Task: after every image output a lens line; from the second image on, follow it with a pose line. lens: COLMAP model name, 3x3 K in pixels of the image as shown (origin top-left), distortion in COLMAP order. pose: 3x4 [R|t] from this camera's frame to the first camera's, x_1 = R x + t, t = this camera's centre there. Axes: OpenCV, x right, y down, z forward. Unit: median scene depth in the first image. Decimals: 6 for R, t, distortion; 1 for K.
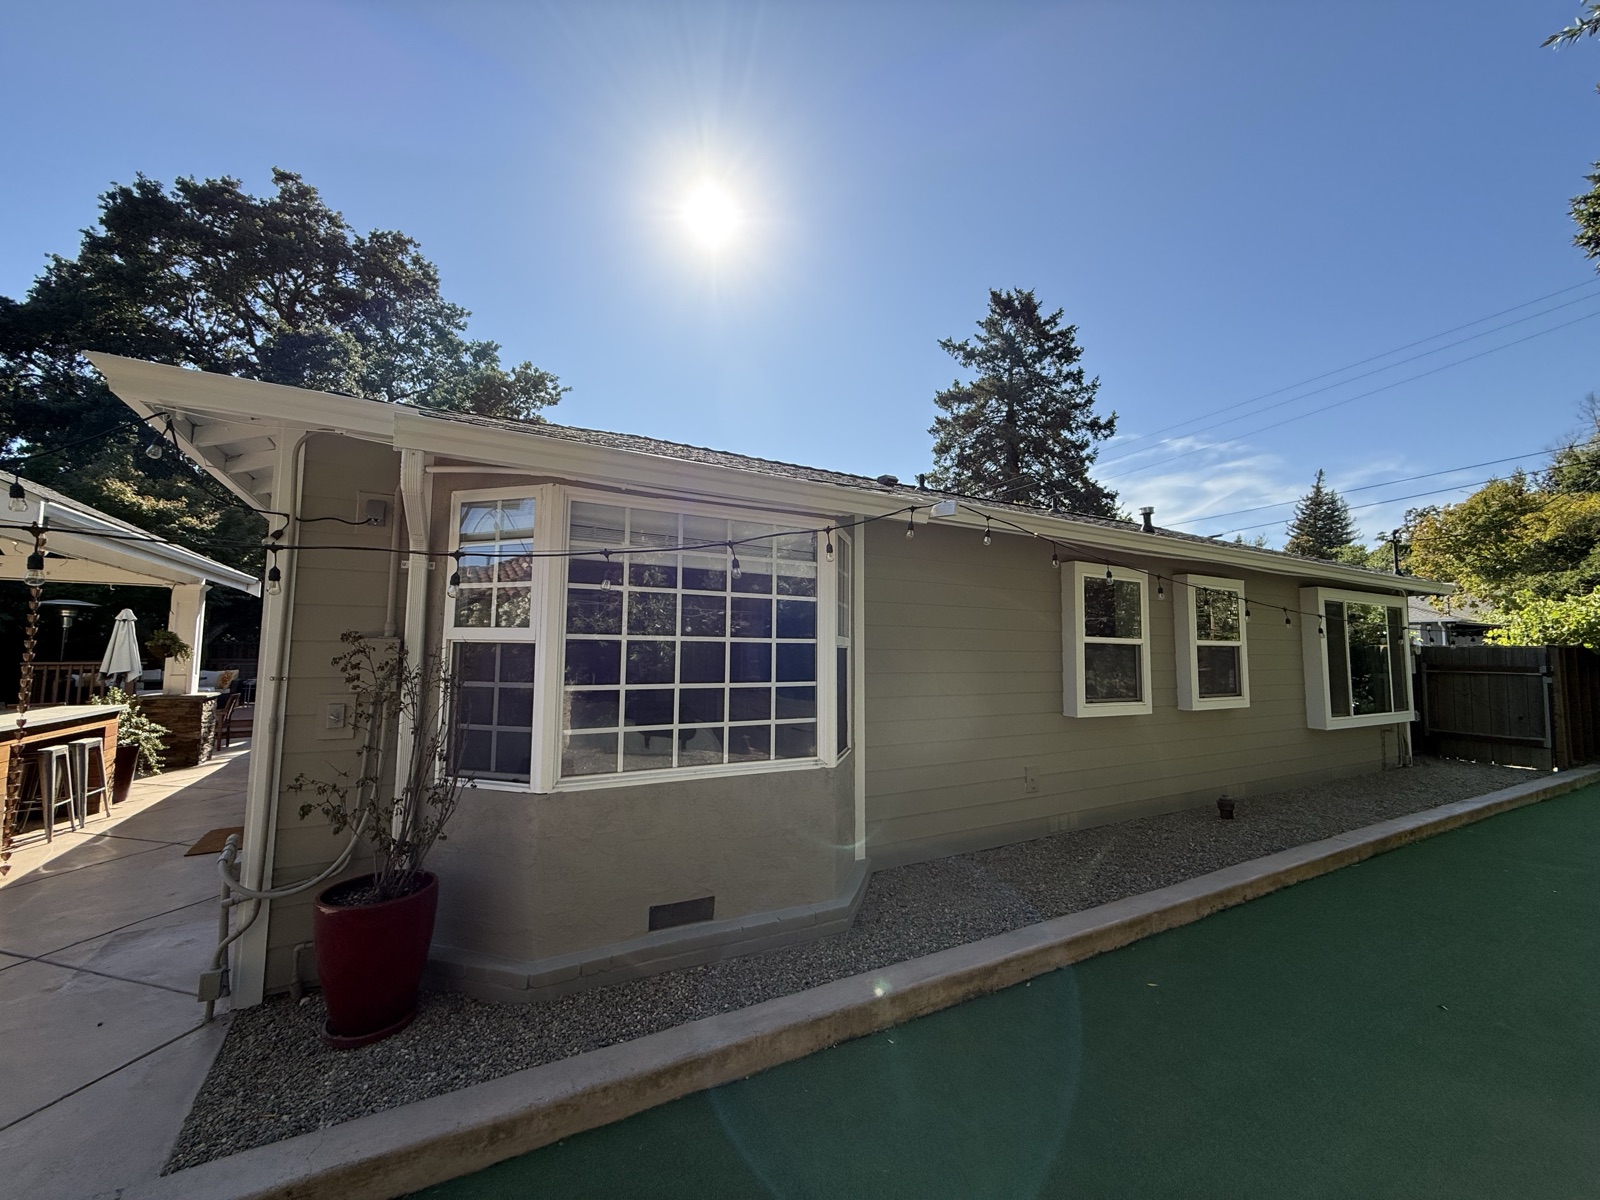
lens RADIAL K [[637.2, 0, 803.4], [0, 637.2, 601.9], [0, 0, 1]] dist [-0.000690, 0.000315]
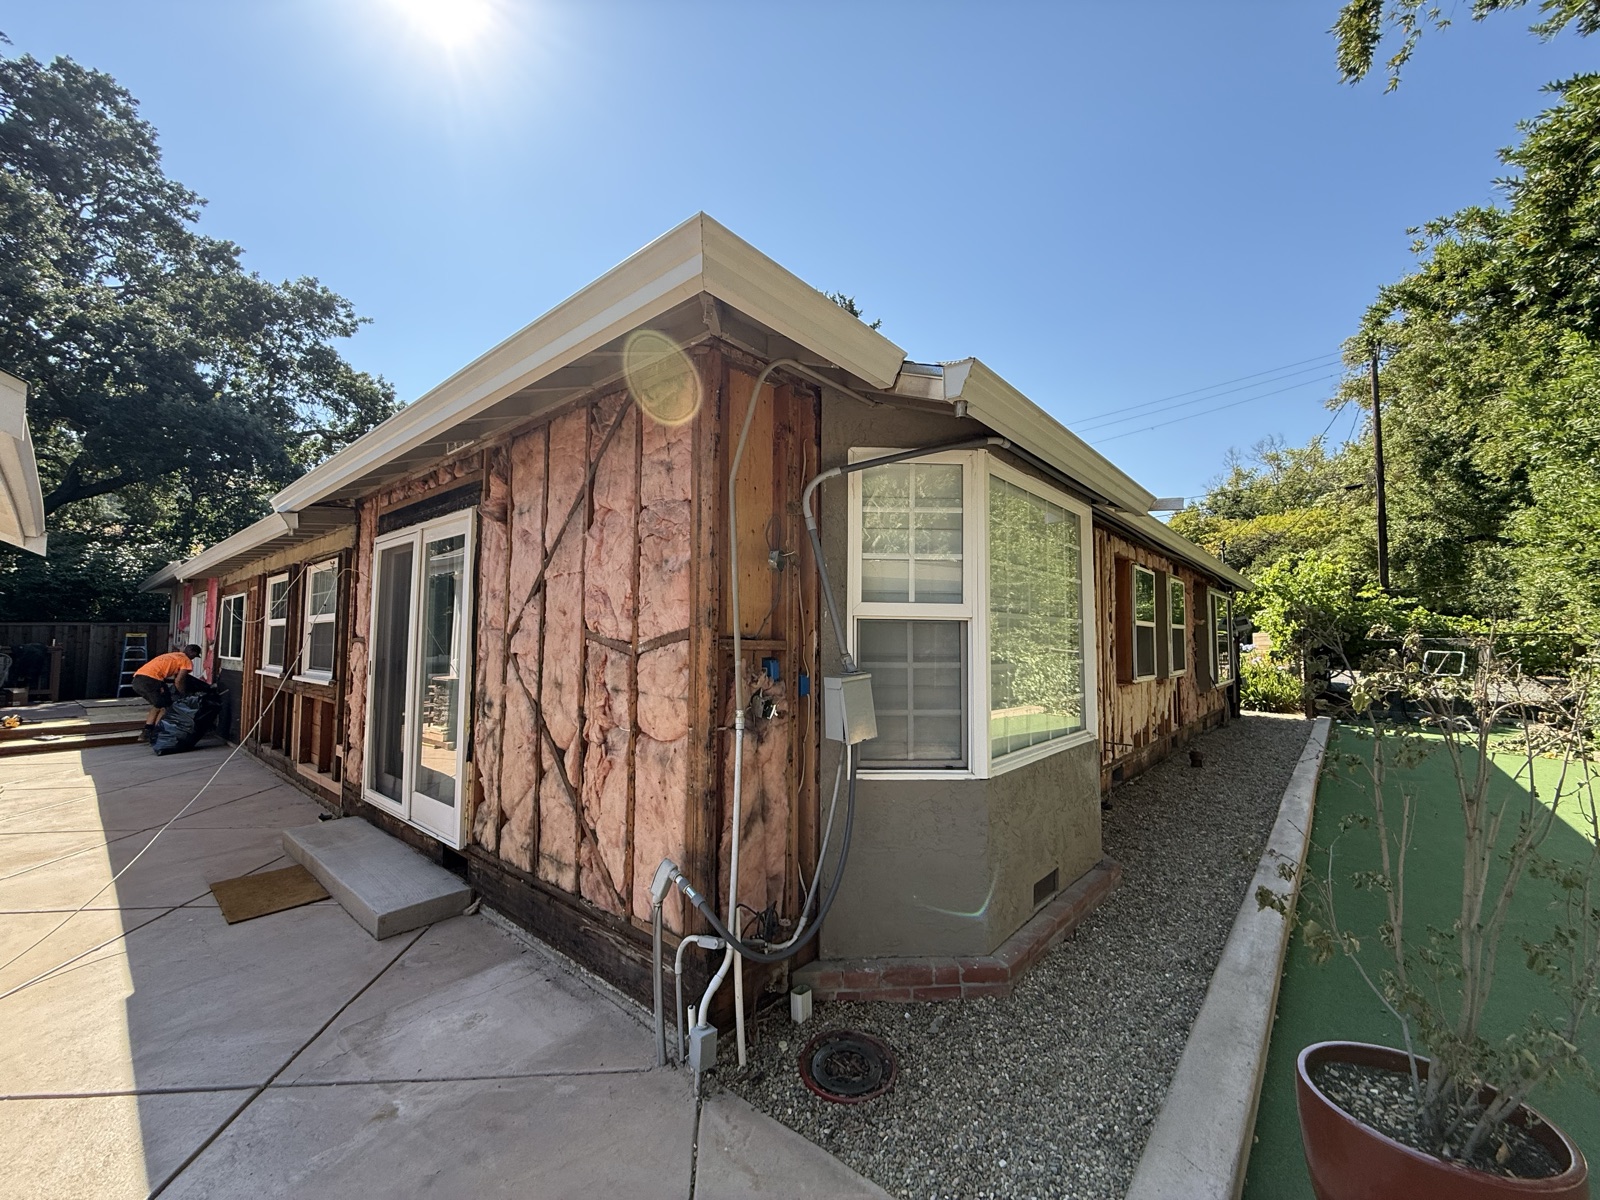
lens RADIAL K [[635.2, 0, 803.3], [0, 635.2, 595.9], [0, 0, 1]] dist [-0.001026, 0.000558]
pose [[0.939844, 0.020727, 0.340973, -0.188029], [-0.025778, 0.999615, 0.010289, 0.004869], [-0.340629, -0.018460, 0.940017, 0.038946]]
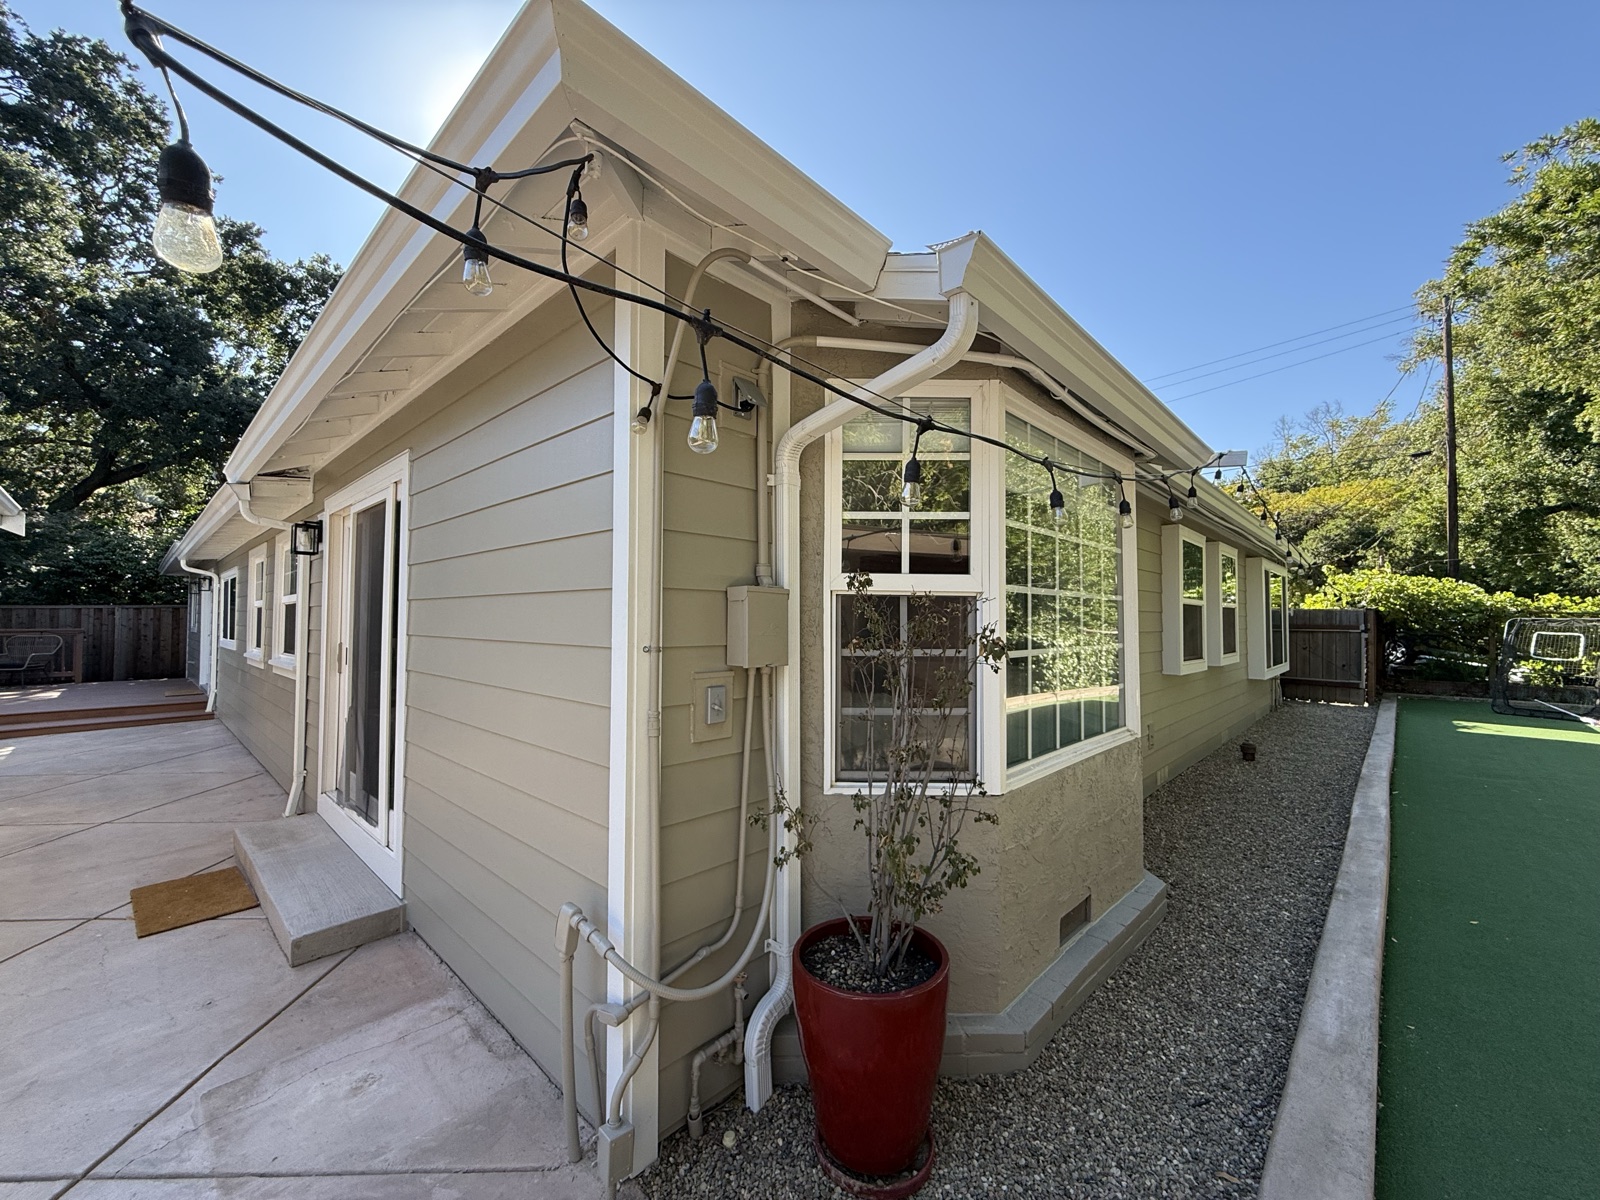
lens RADIAL K [[636.3, 0, 802.6], [0, 636.3, 600.0], [0, 0, 1]] dist [0.000316, 0.000088]
pose [[0.954684, 0.004821, 0.297583, -0.162205], [-0.019965, 0.998654, 0.047871, 0.007322], [-0.296952, -0.051643, 0.953495, 0.068098]]
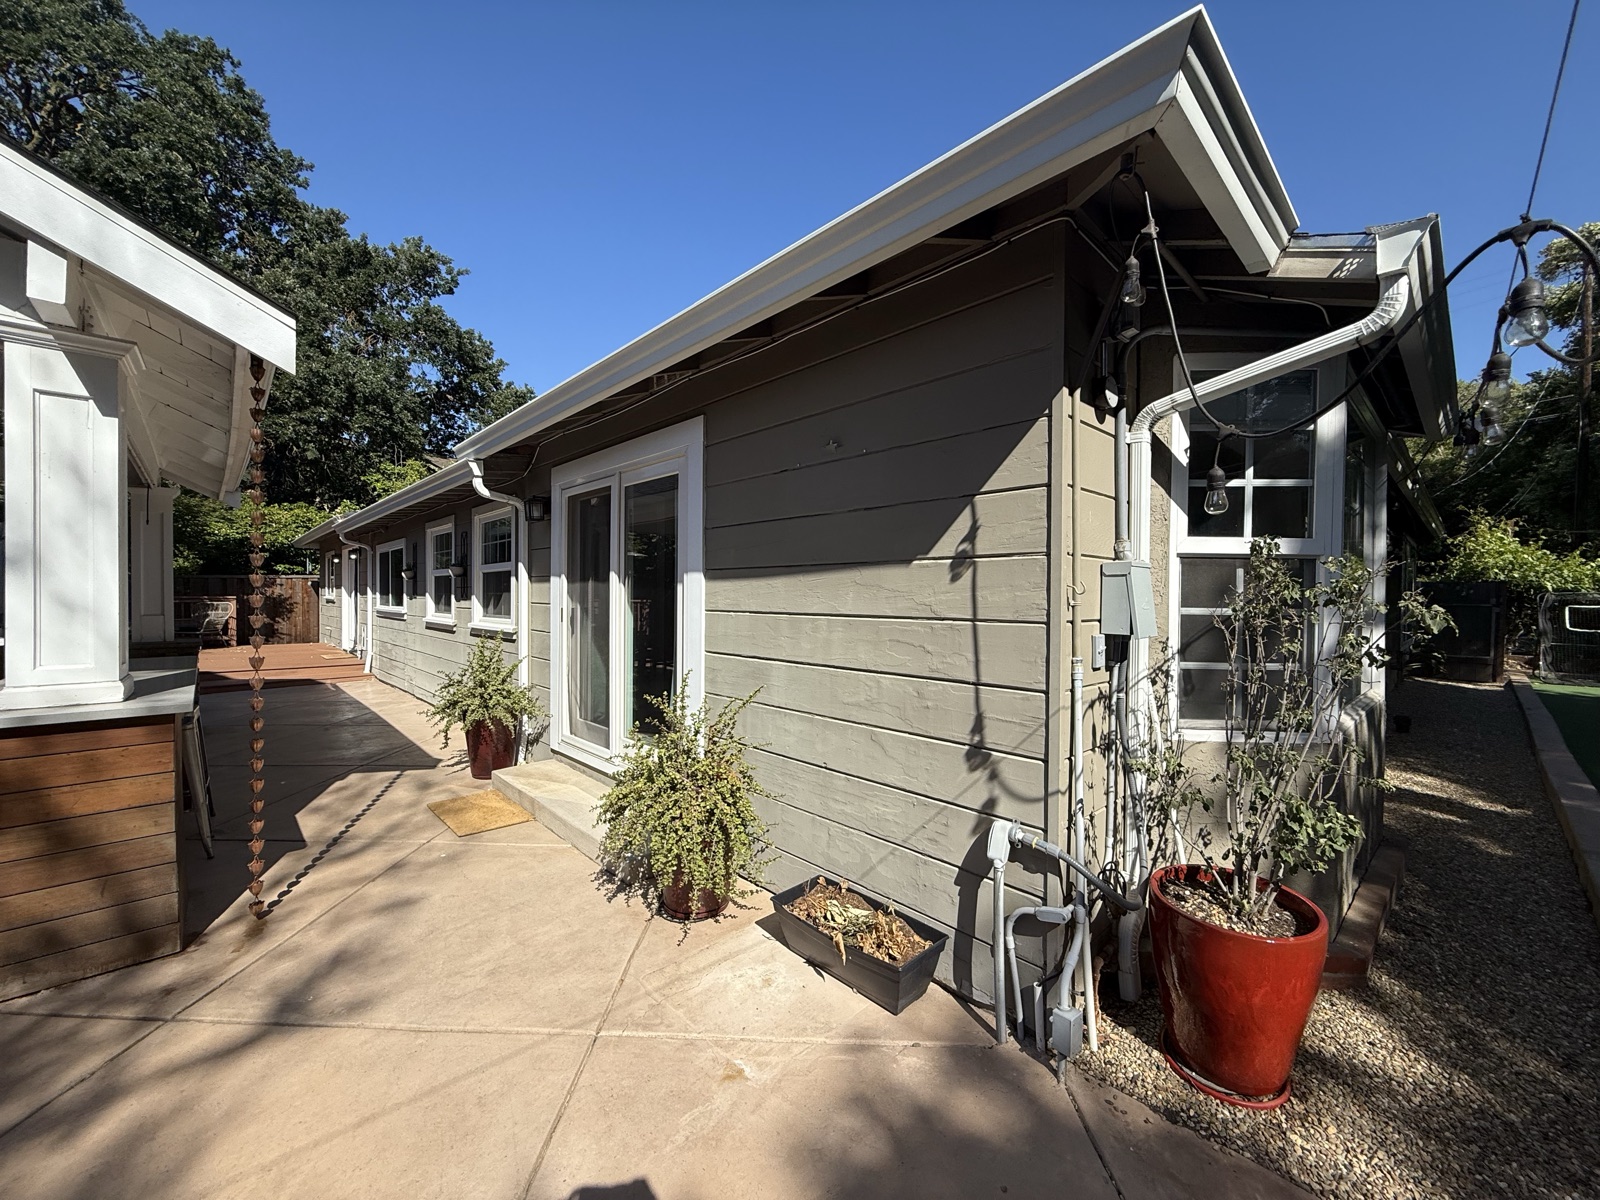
lens RADIAL K [[633.8, 0, 800.8], [0, 633.8, 596.6], [0, 0, 1]] dist [0.000701, 0.000193]
pose [[0.971617, -0.001121, 0.236558, -0.238291], [-0.019186, 0.996321, 0.083523, 0.011469], [-0.235781, -0.085691, 0.968021, 0.073967]]
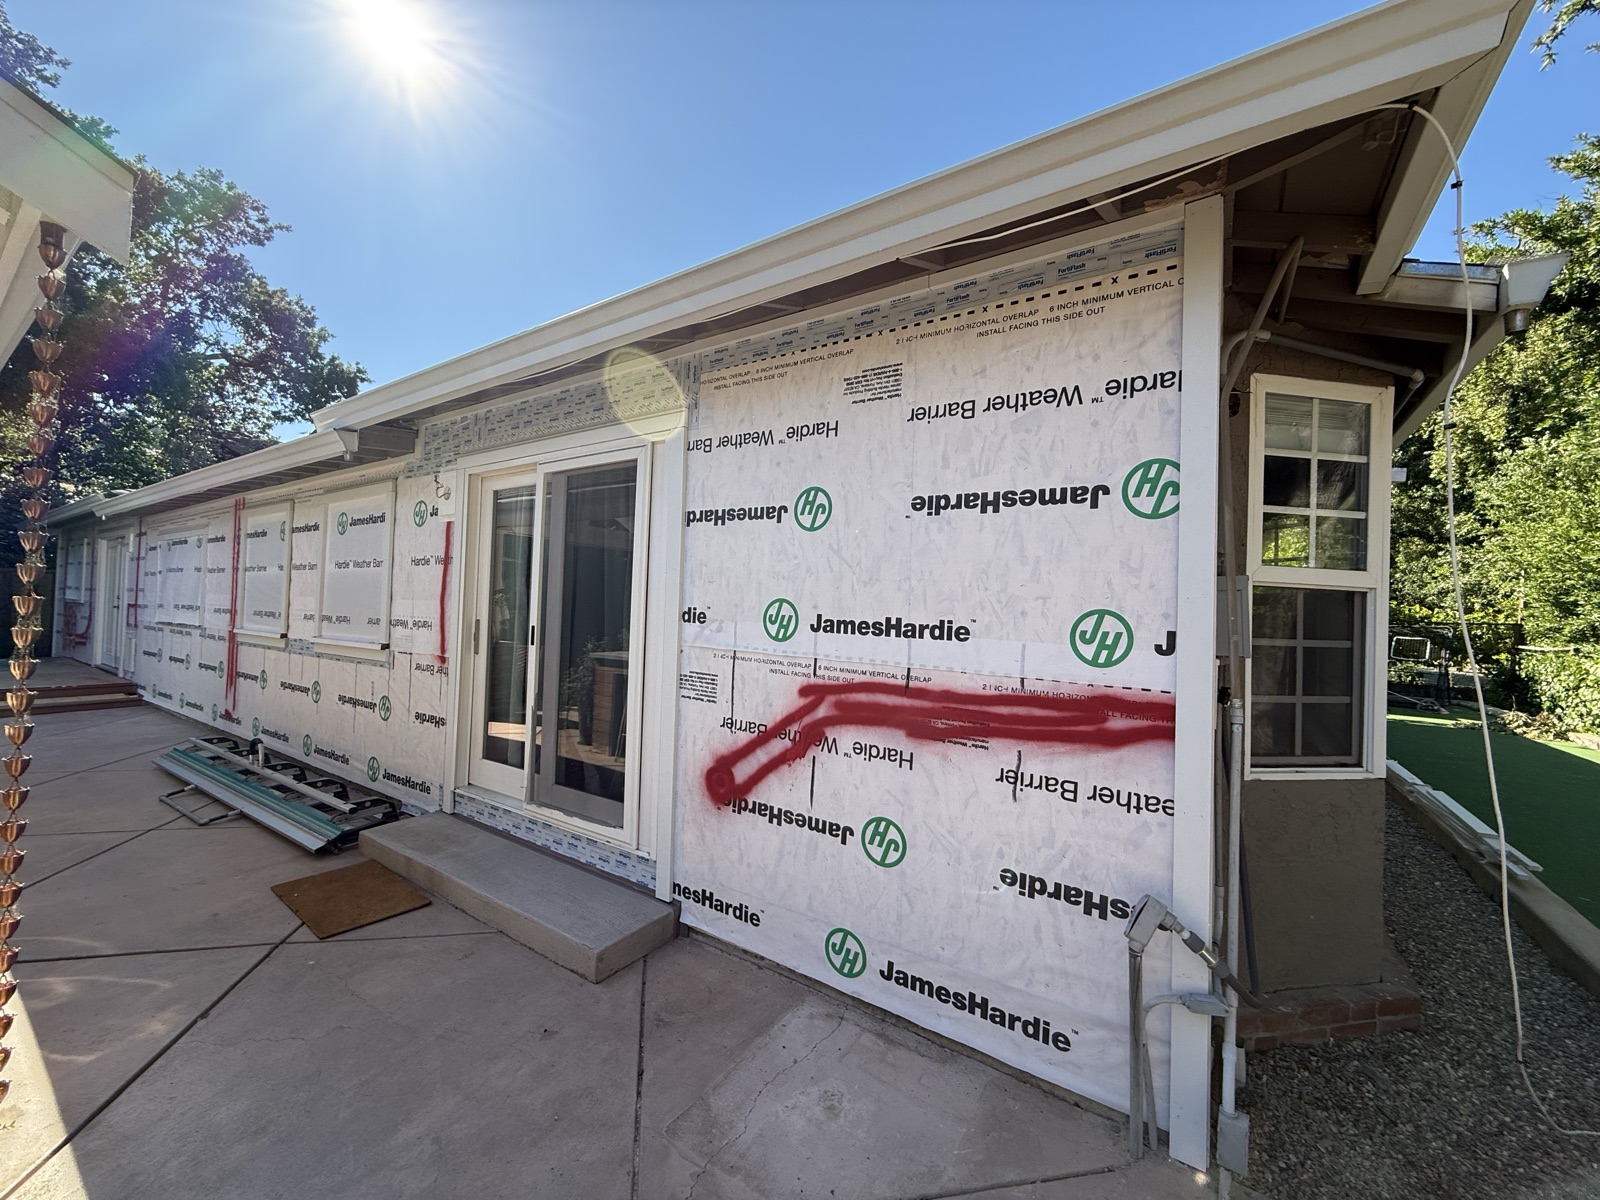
lens RADIAL K [[634.3, 0, 803.1], [0, 634.3, 600.4], [0, 0, 1]] dist [-0.000112, 0.000102]
pose [[0.892000, 0.030242, 0.451024, -0.271251], [-0.061966, 0.996521, 0.055732, 0.014522], [-0.447769, -0.077661, 0.890770, 0.118529]]
